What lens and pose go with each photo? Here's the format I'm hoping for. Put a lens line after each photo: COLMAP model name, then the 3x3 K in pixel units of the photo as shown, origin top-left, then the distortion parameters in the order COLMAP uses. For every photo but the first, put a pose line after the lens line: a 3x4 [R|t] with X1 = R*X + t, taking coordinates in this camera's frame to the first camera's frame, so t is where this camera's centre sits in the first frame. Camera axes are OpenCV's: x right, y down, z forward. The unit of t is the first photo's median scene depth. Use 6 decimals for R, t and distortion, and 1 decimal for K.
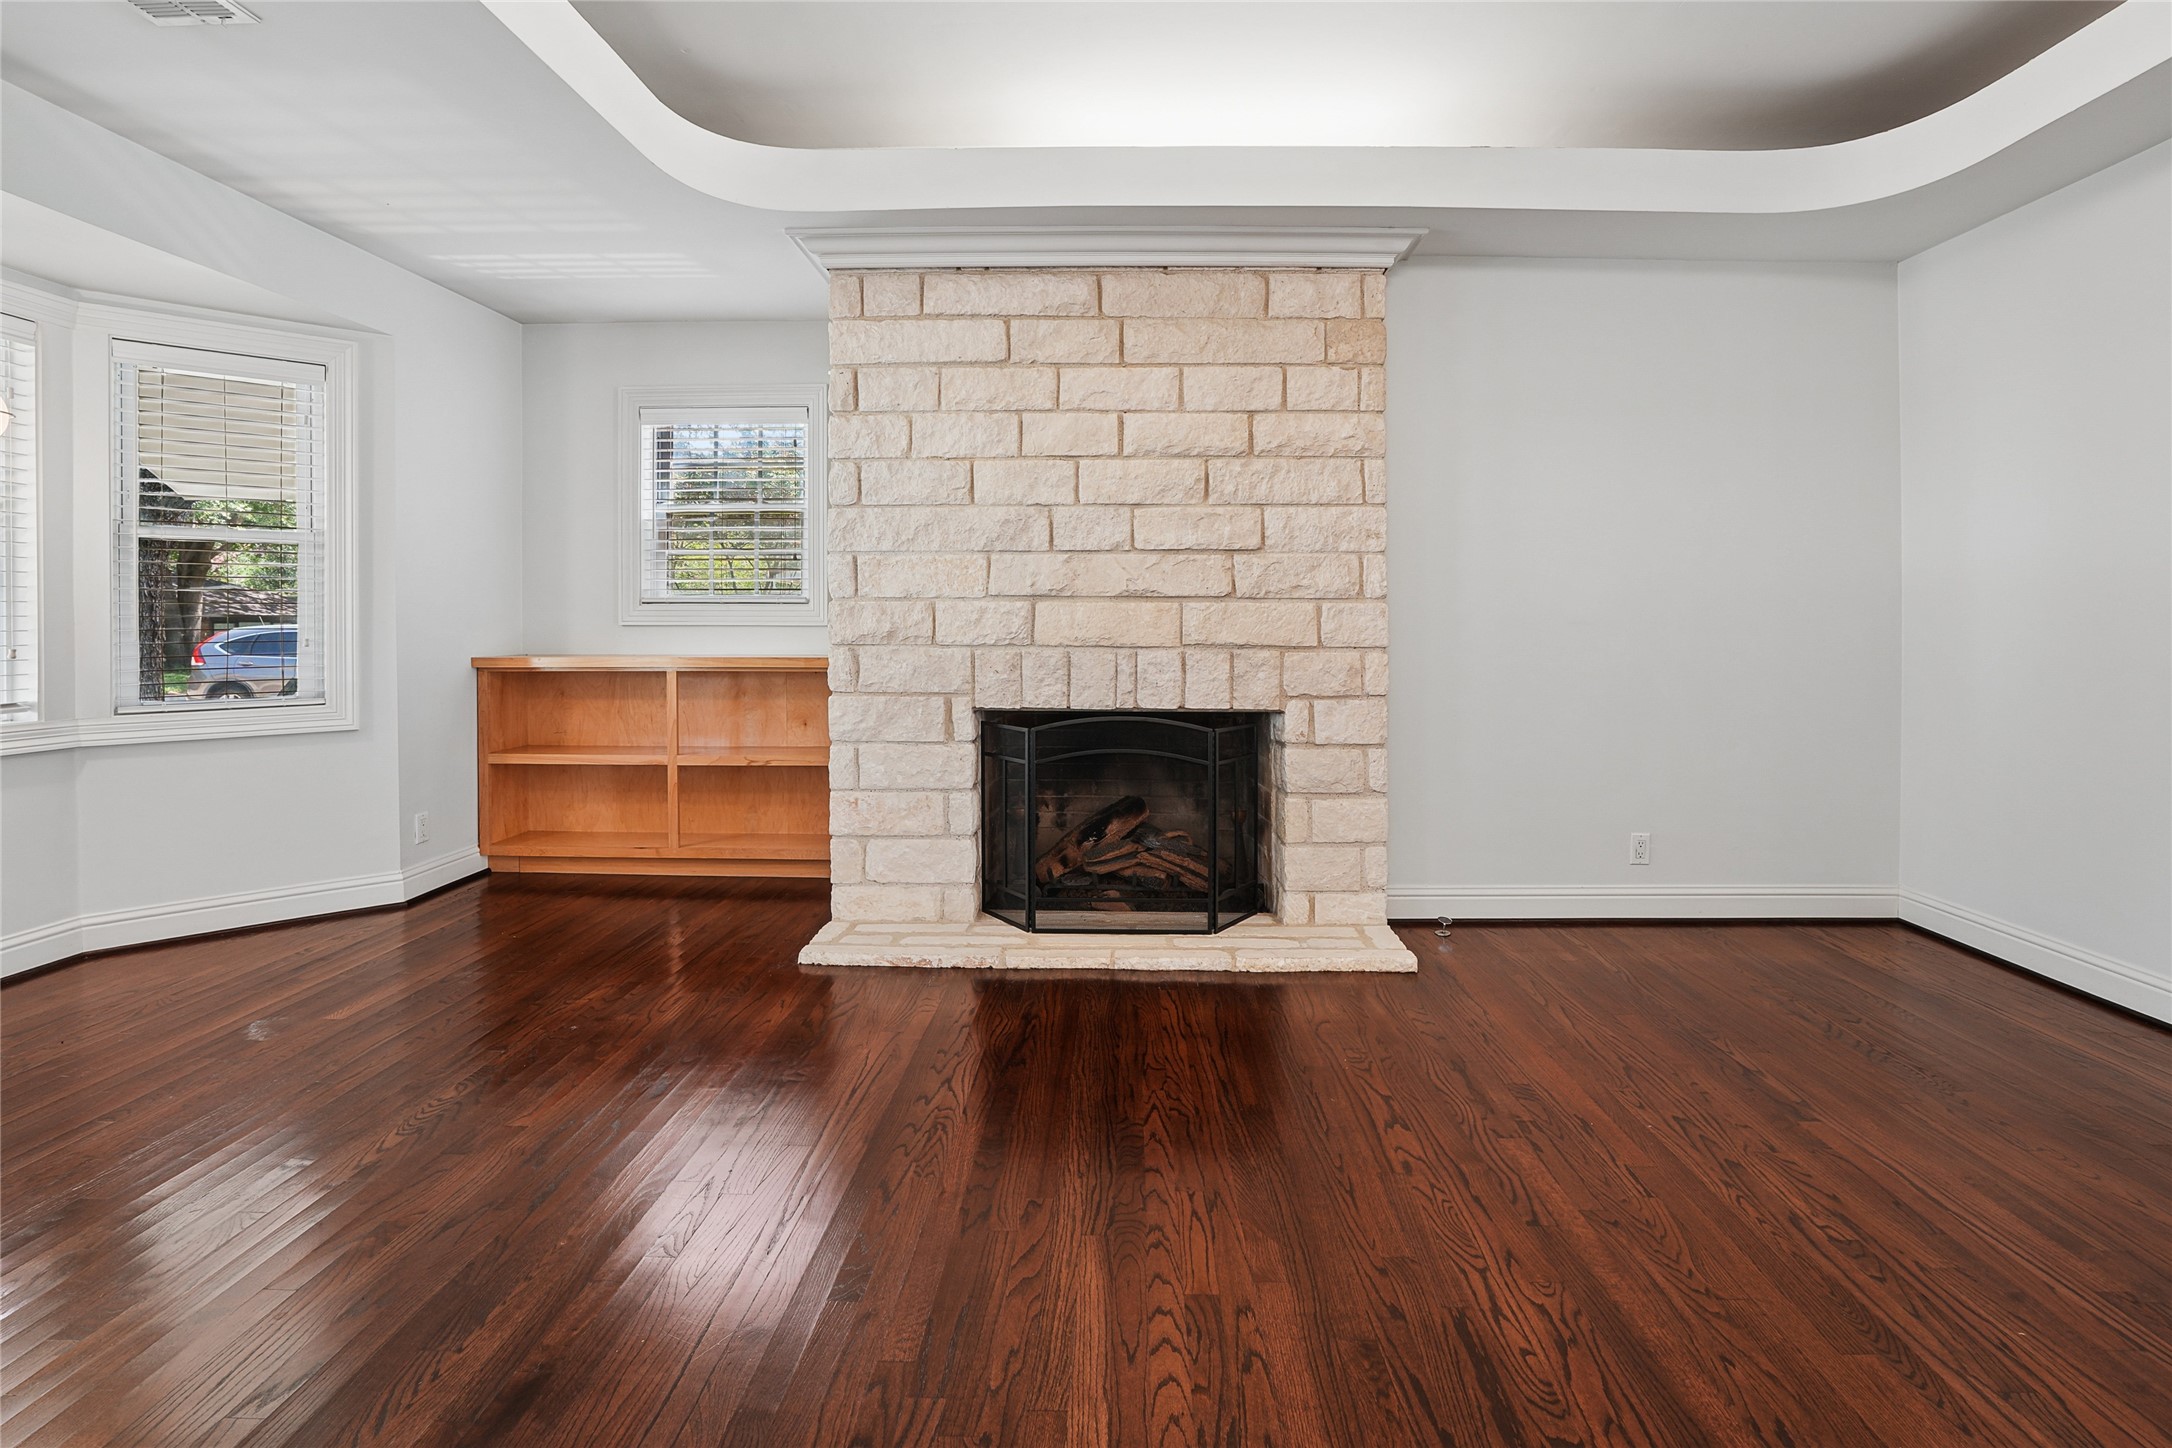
lens RADIAL K [[990.0, 0, 1083.4], [0, 990.0, 605.2], [0, 0, 1]] dist [-0.039377, 0.012596]
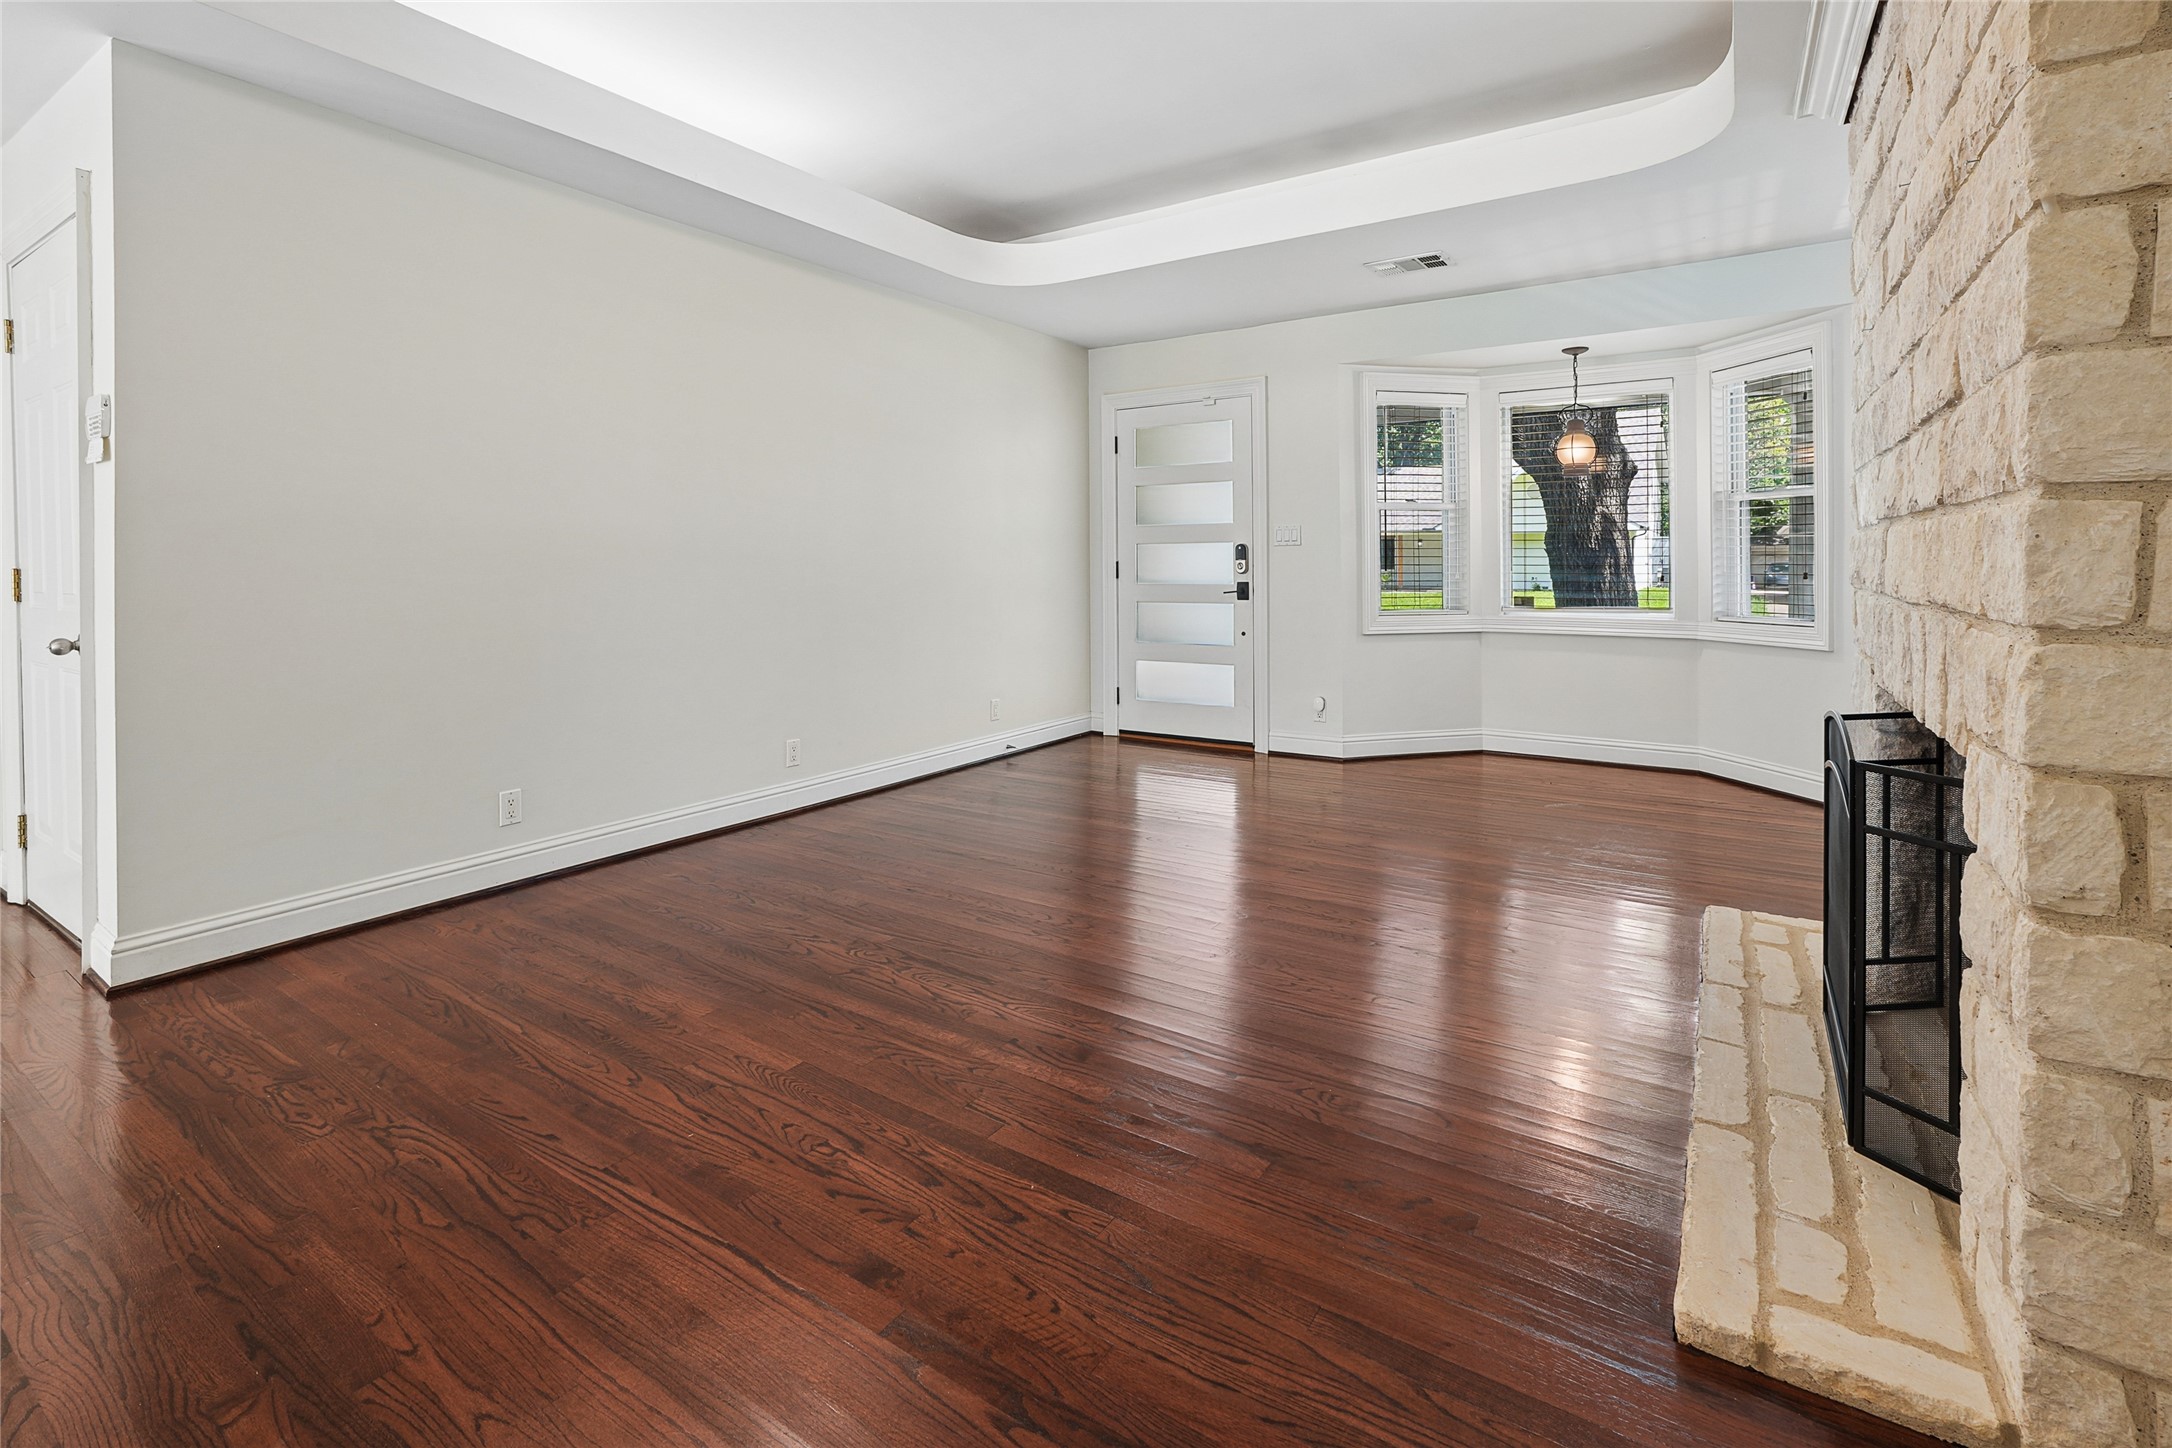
lens RADIAL K [[990.0, 0, 1098.6], [0, 990.0, 556.0], [0, 0, 1]] dist [-0.039377, 0.012596]
pose [[-0.515220, -0.005006, -0.857043, 0.753916], [0.011194, 0.999858, -0.012569, 0.018828], [0.856985, -0.016069, -0.515091, 0.888985]]
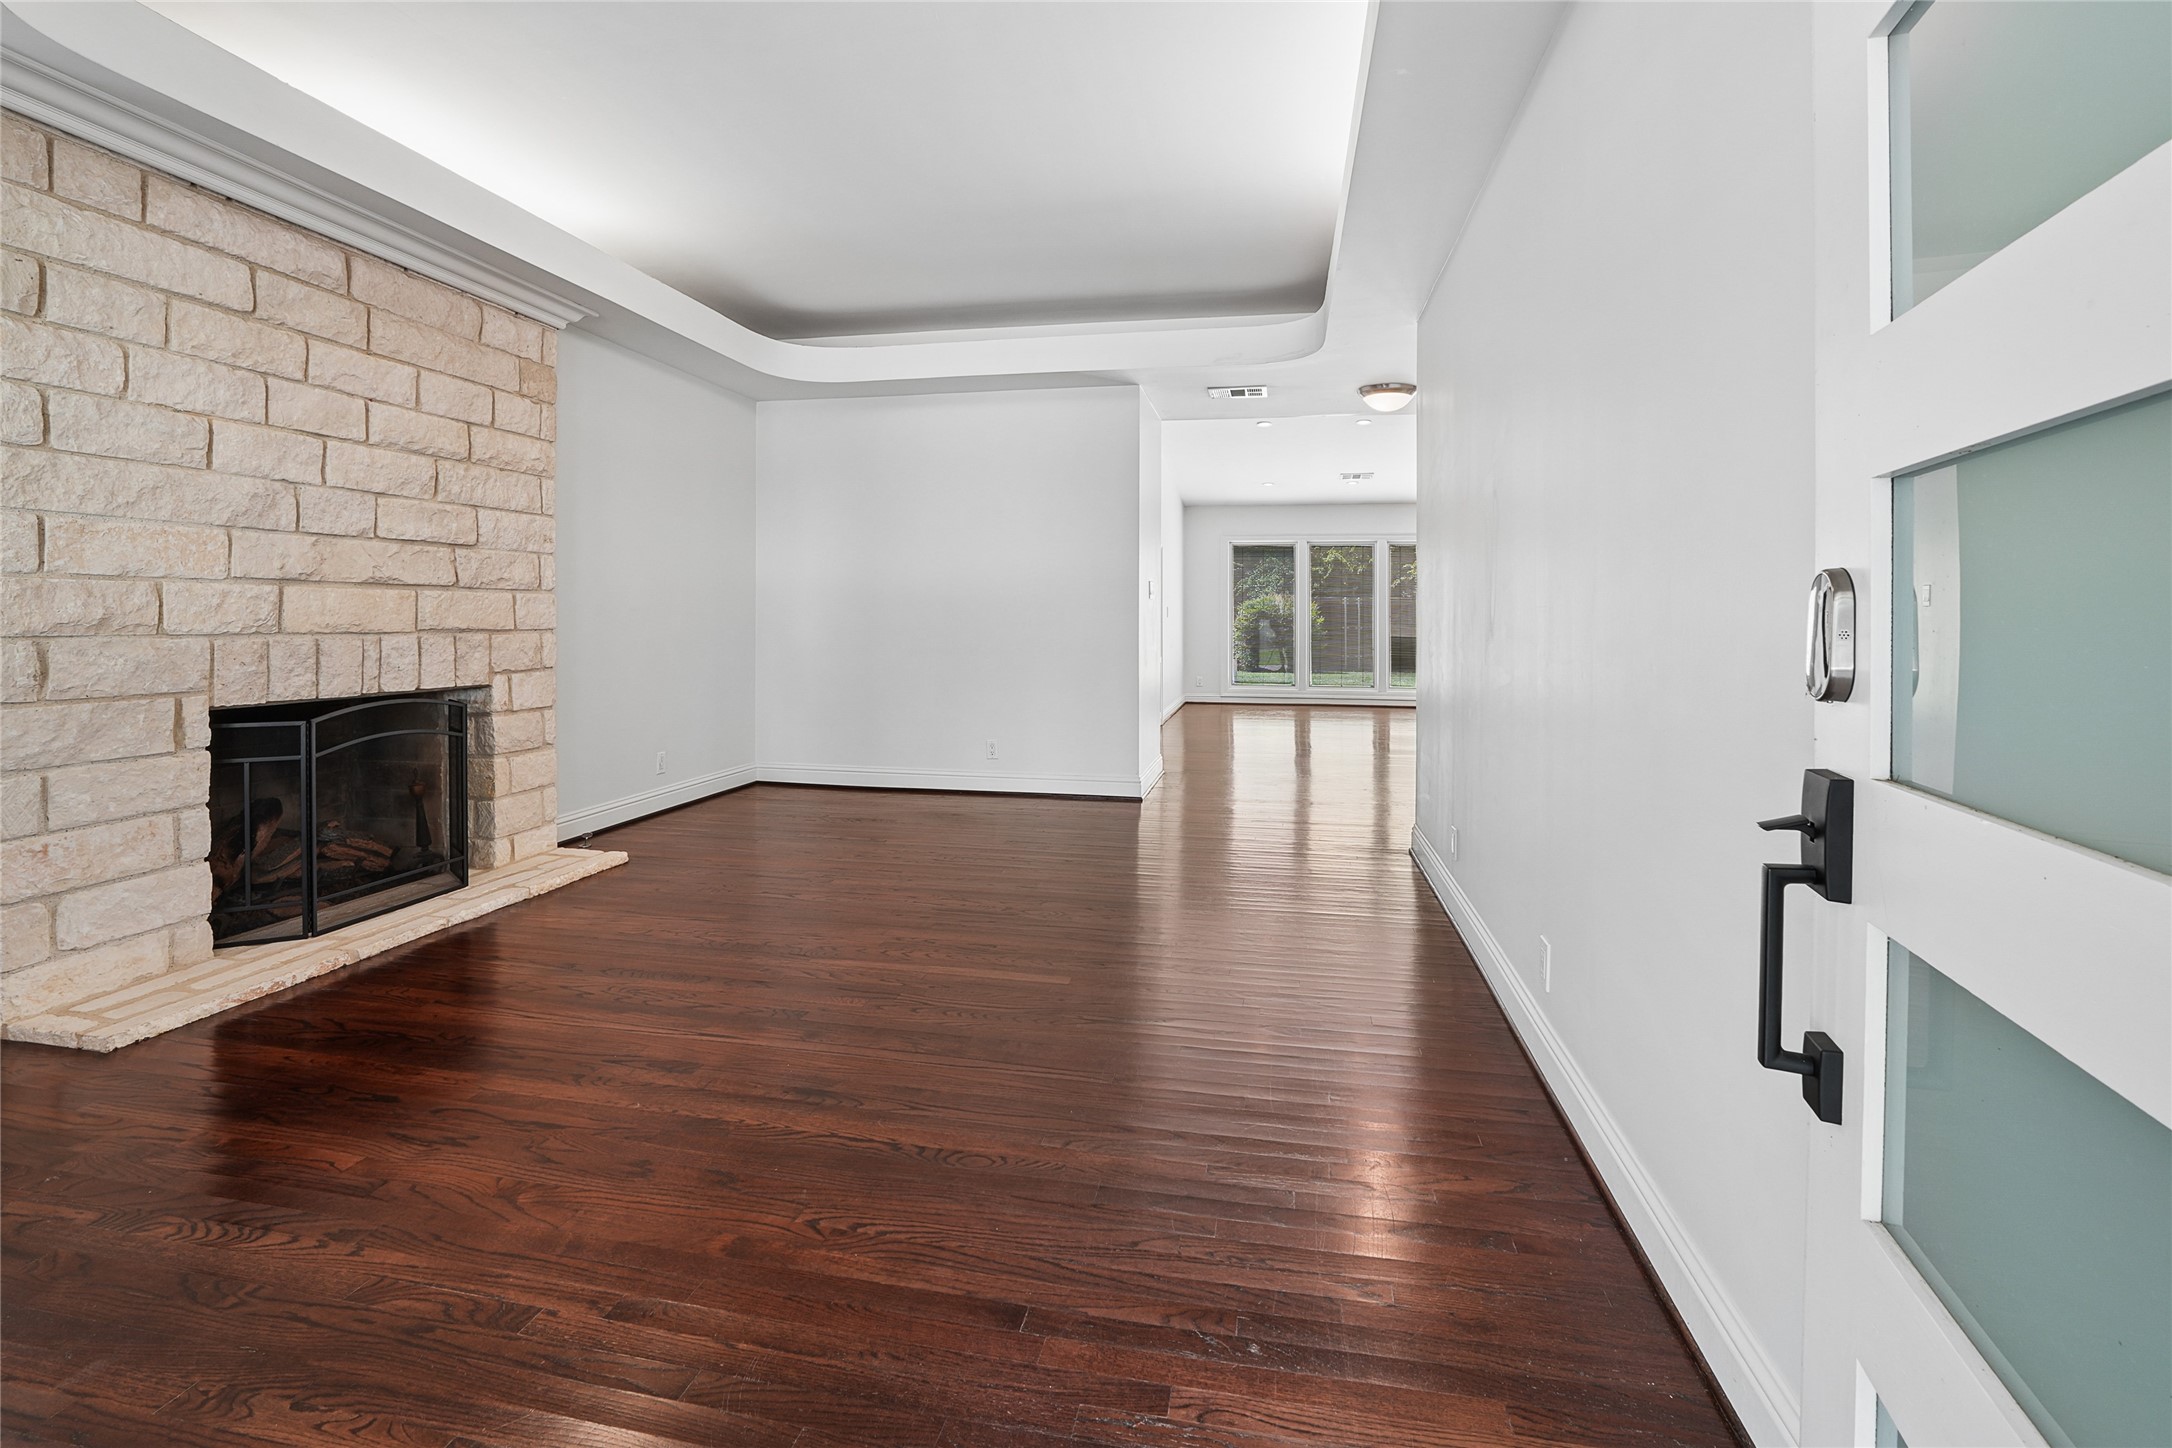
lens RADIAL K [[990.0, 0, 1045.1], [0, 990.0, 602.7], [0, 0, 1]] dist [-0.039377, 0.012596]
pose [[0.211973, 0.010042, 0.977224, -0.780539], [-0.008772, 0.999926, -0.008373, 0.013645], [-0.977236, -0.006798, 0.212045, 0.117308]]
